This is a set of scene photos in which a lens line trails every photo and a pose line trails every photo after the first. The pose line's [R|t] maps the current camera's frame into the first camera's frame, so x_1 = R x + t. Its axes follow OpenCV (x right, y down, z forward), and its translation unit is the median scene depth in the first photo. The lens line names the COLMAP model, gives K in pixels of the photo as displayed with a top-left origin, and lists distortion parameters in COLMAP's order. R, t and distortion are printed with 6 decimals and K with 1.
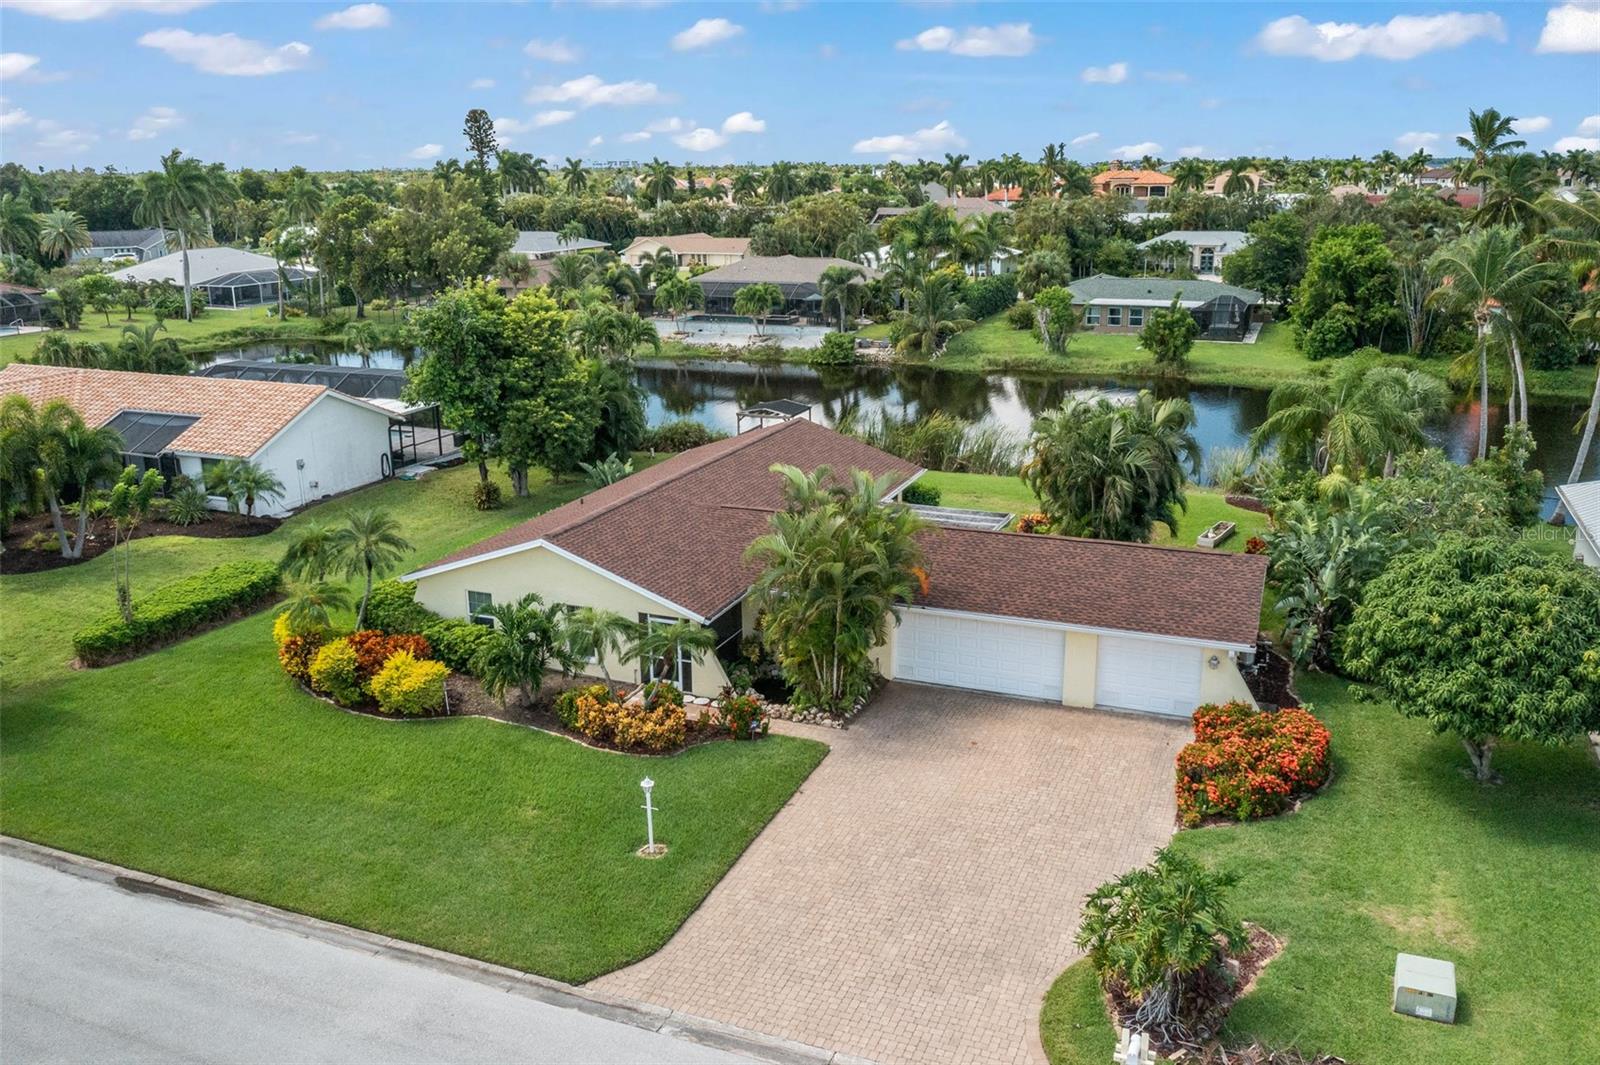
lens RADIAL K [[1307.5, 0, 802.8], [0, 1307.5, 472.7], [0, 0, 1]] dist [-0.011228, 0.003817]
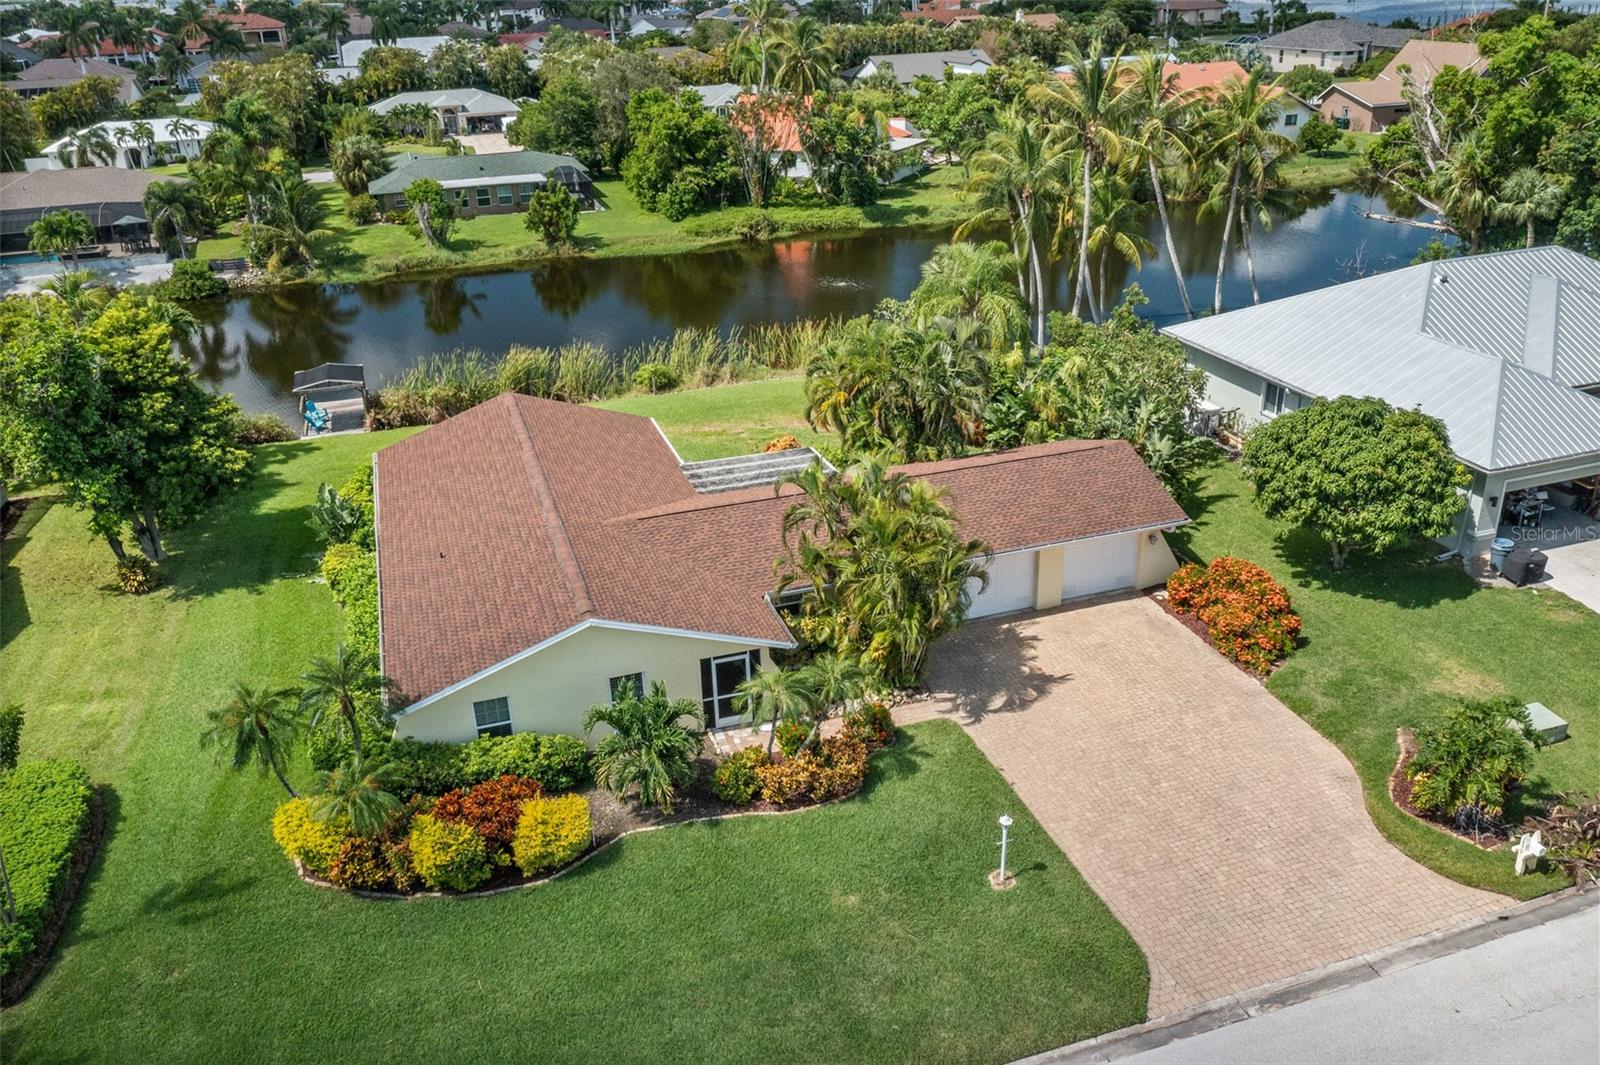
lens RADIAL K [[1285.5, 0, 797.7], [0, 1285.5, 457.1], [0, 0, 1]] dist [-0.014280, 0.000559]
pose [[0.757464, -0.243934, 0.605594, -0.379953], [0.168663, 0.969203, 0.179438, -0.117930], [-0.630715, -0.033776, 0.775279, 0.166583]]
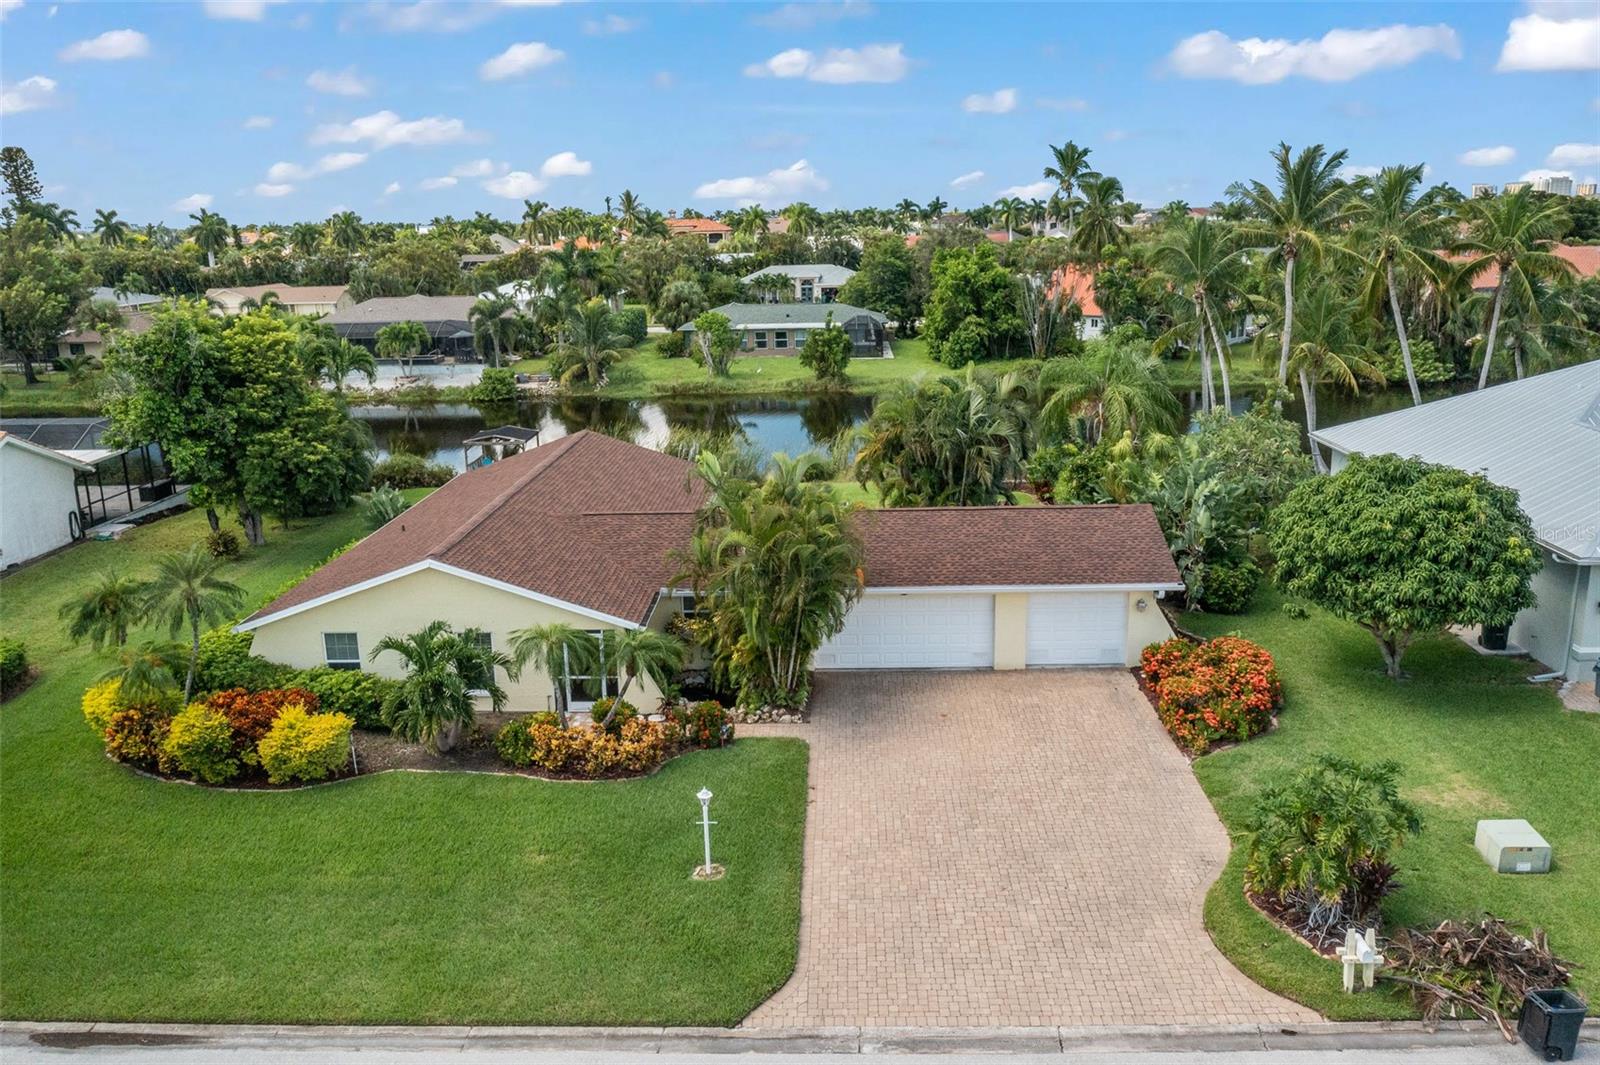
lens RADIAL K [[1285.5, 0, 797.7], [0, 1285.5, 457.1], [0, 0, 1]] dist [-0.014280, 0.000559]
pose [[0.937454, -0.073265, 0.340313, -0.165991], [0.091037, 0.995177, -0.036529, 0.023602], [-0.335995, 0.065225, 0.939602, 0.072617]]
